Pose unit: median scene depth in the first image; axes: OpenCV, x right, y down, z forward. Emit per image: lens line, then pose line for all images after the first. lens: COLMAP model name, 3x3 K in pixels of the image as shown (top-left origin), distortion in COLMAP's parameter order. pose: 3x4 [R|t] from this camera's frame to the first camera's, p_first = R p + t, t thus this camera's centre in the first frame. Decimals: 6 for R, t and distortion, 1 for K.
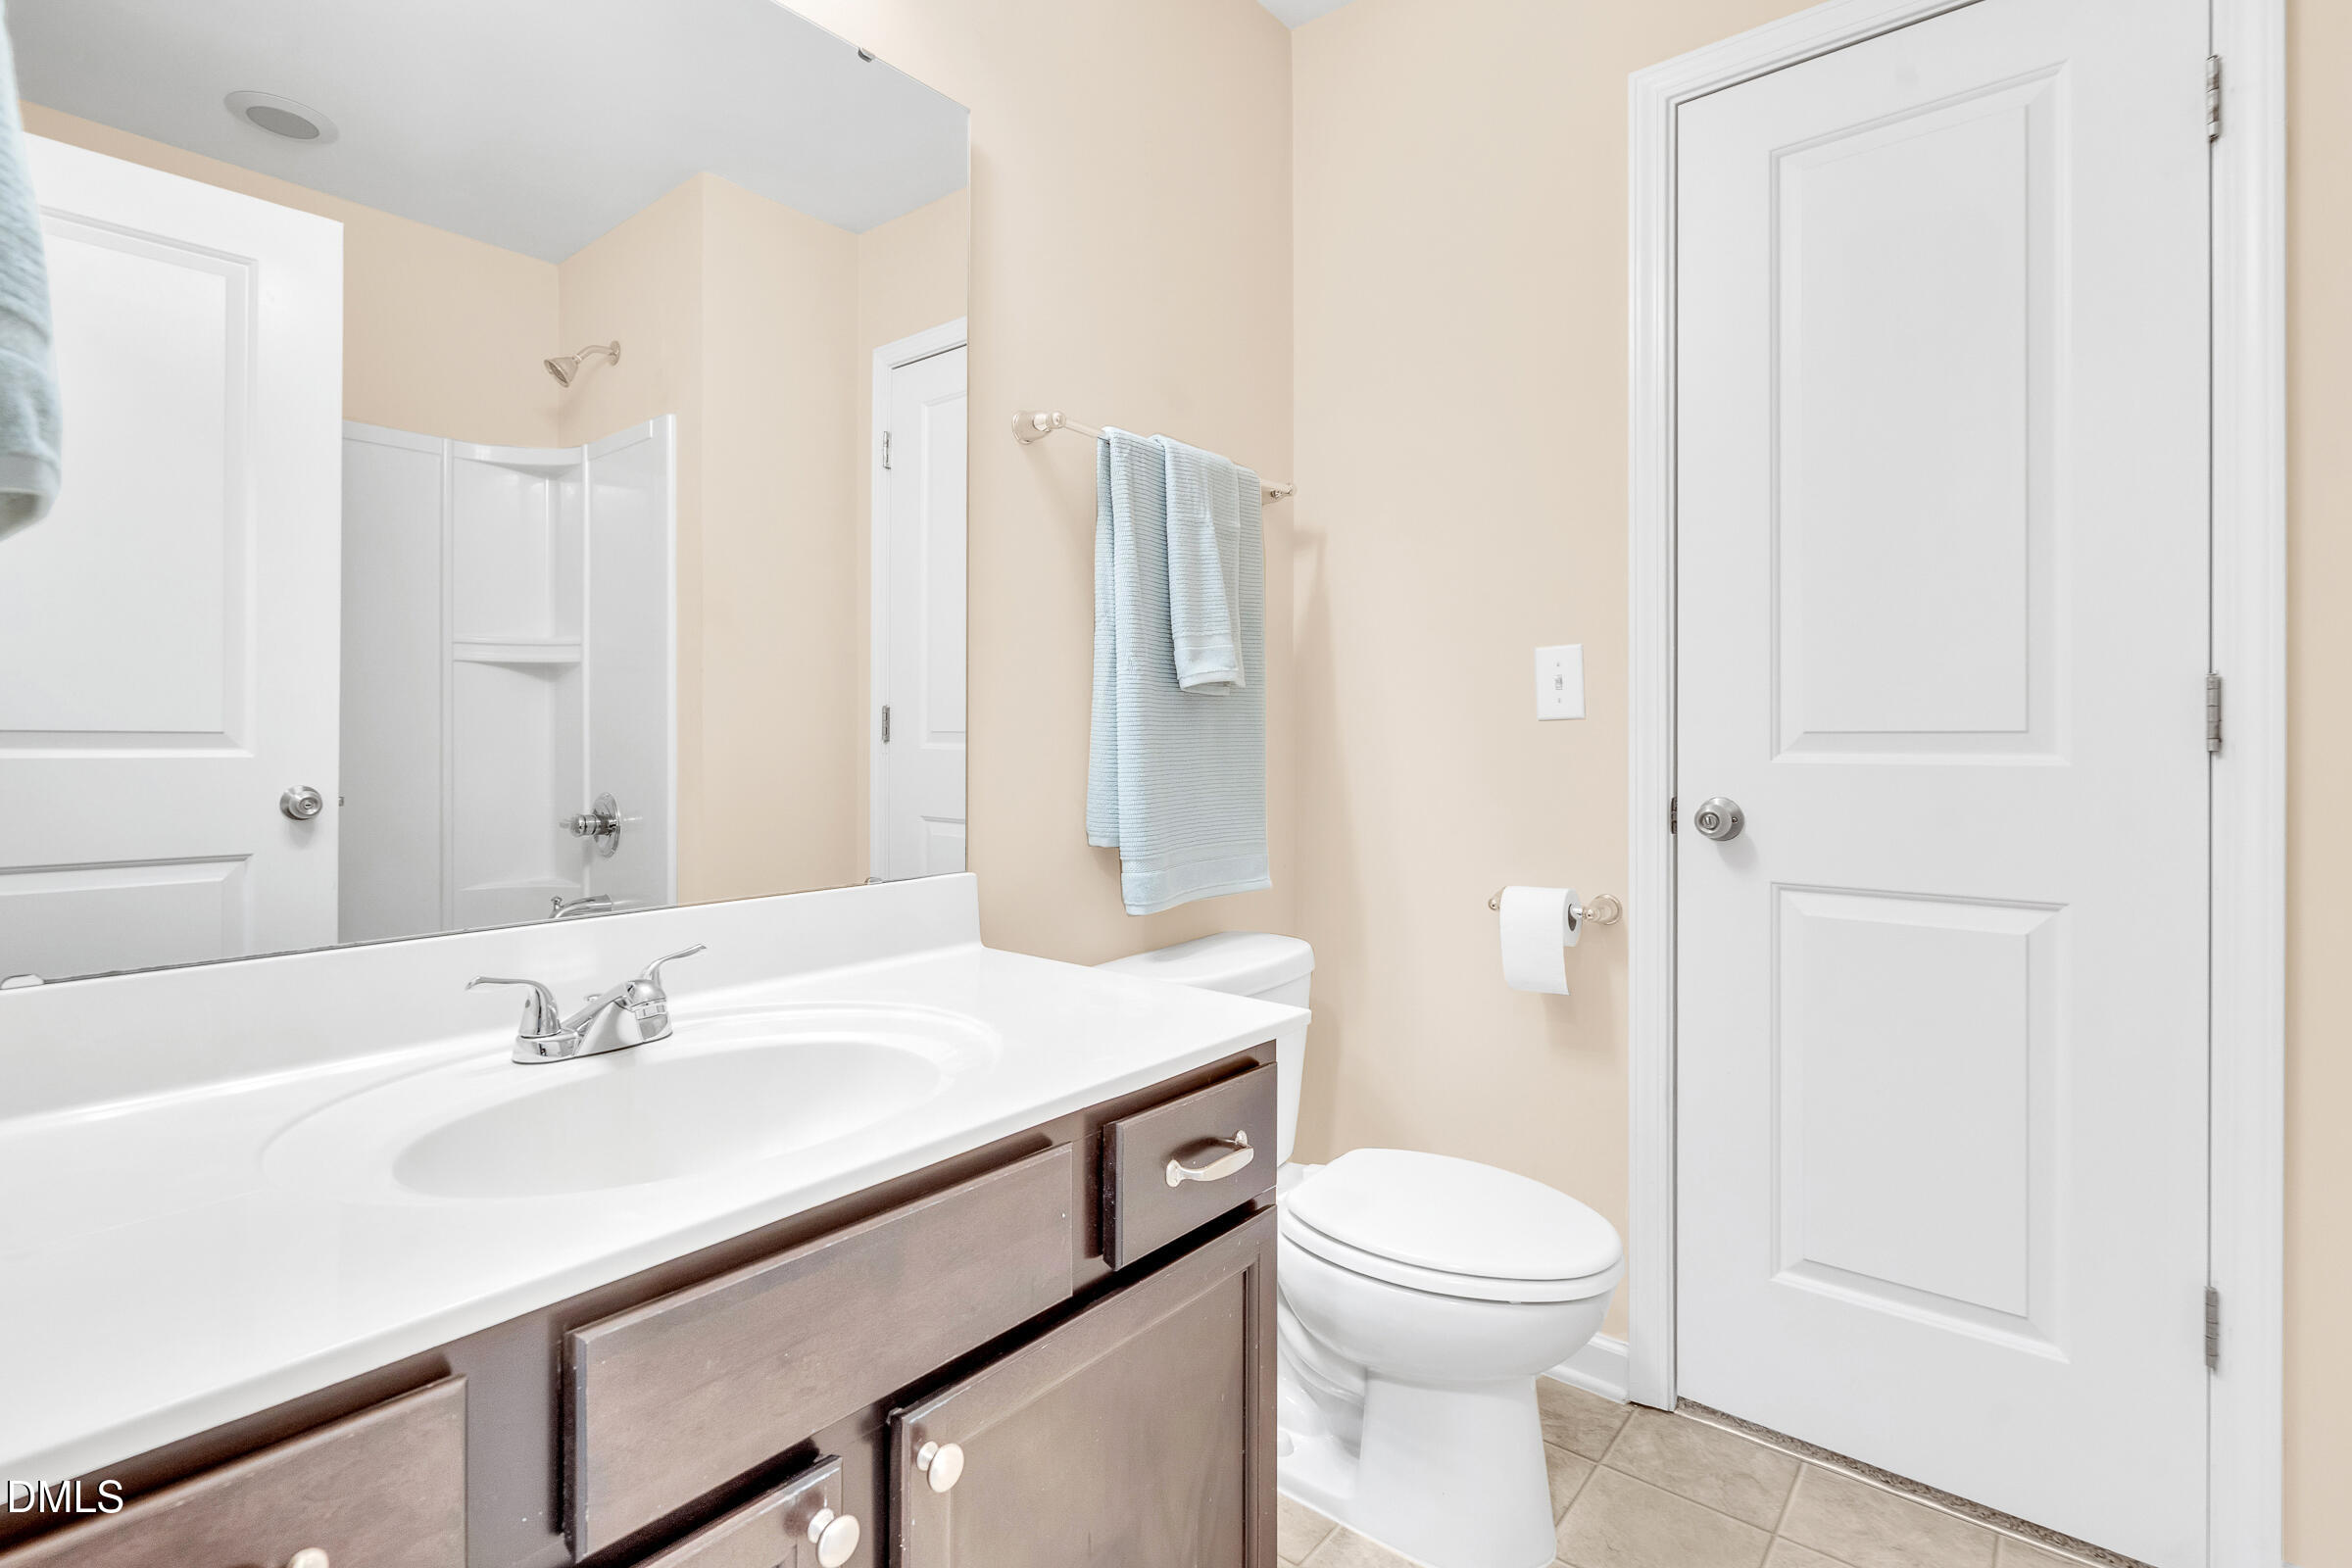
lens RADIAL K [[1119.1, 0, 1174.3], [0, 1119.1, 776.7], [0, 0, 1]] dist [0.002082, 0.000212]
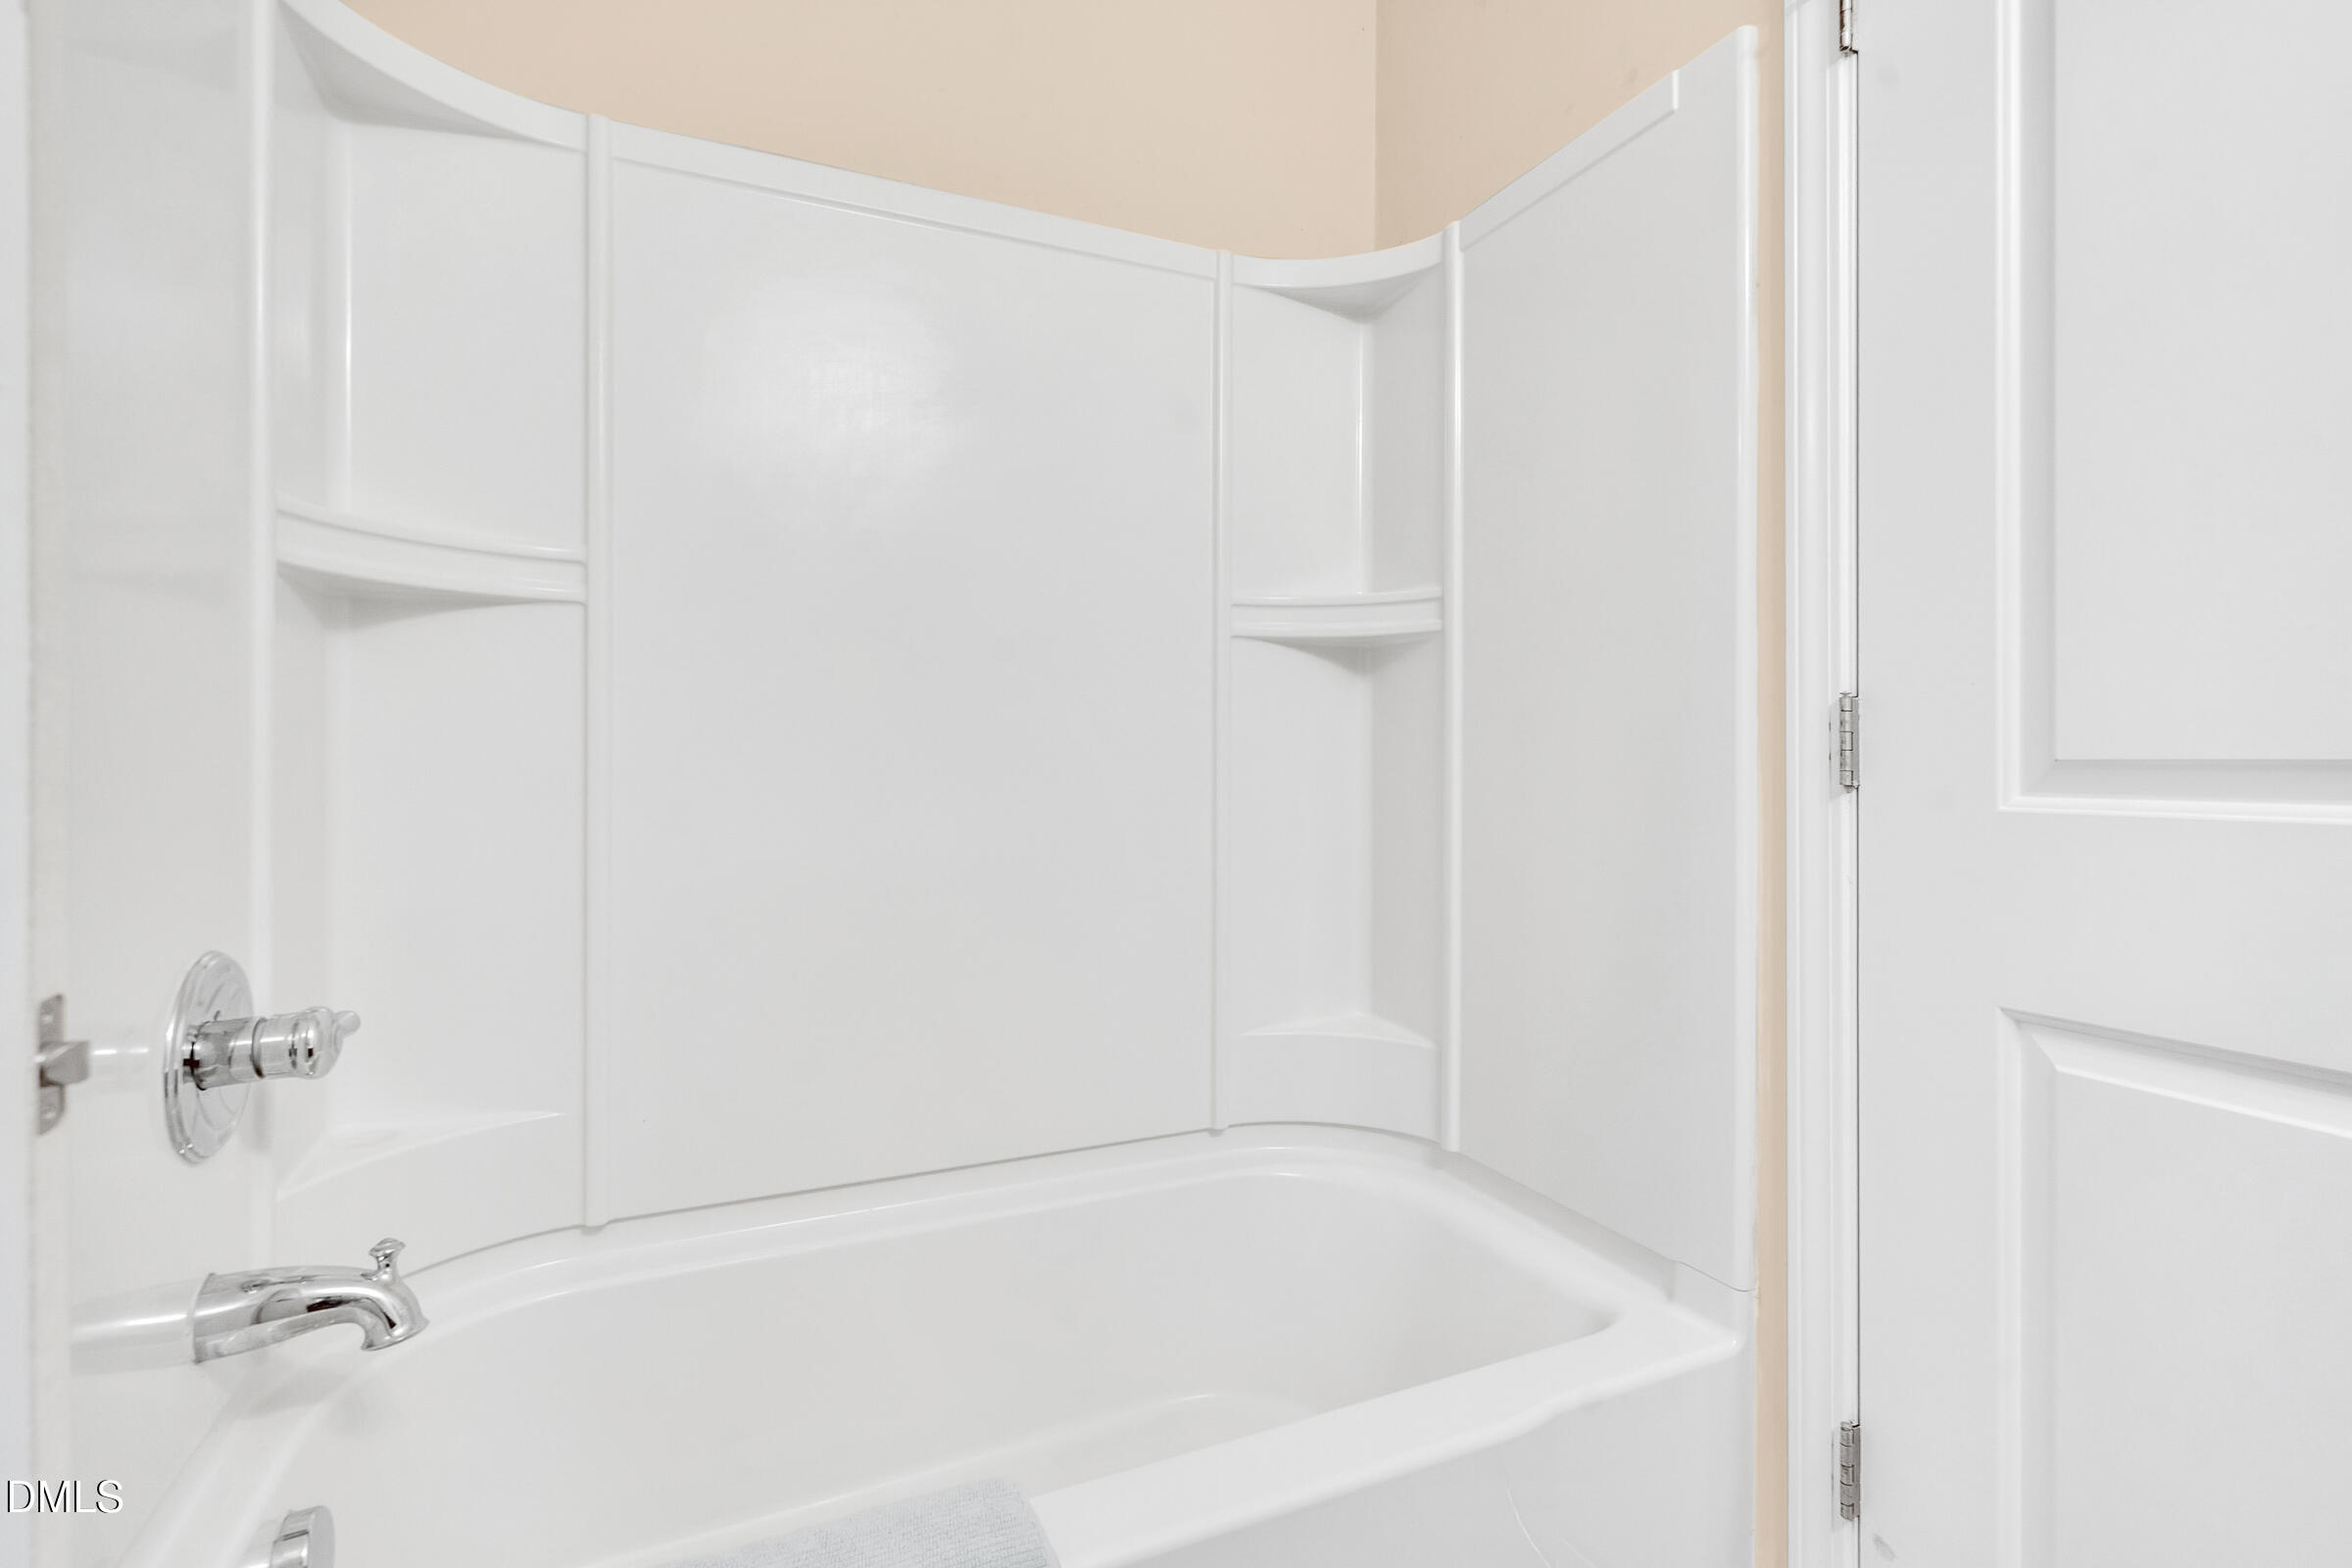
lens RADIAL K [[1119.1, 0, 1174.3], [0, 1119.1, 776.7], [0, 0, 1]] dist [0.002082, 0.000212]
pose [[0.903091, 0.007717, -0.429381, -0.416293], [-0.021719, 0.999380, -0.027719, -0.017559], [0.428901, 0.034358, 0.902698, 0.473209]]
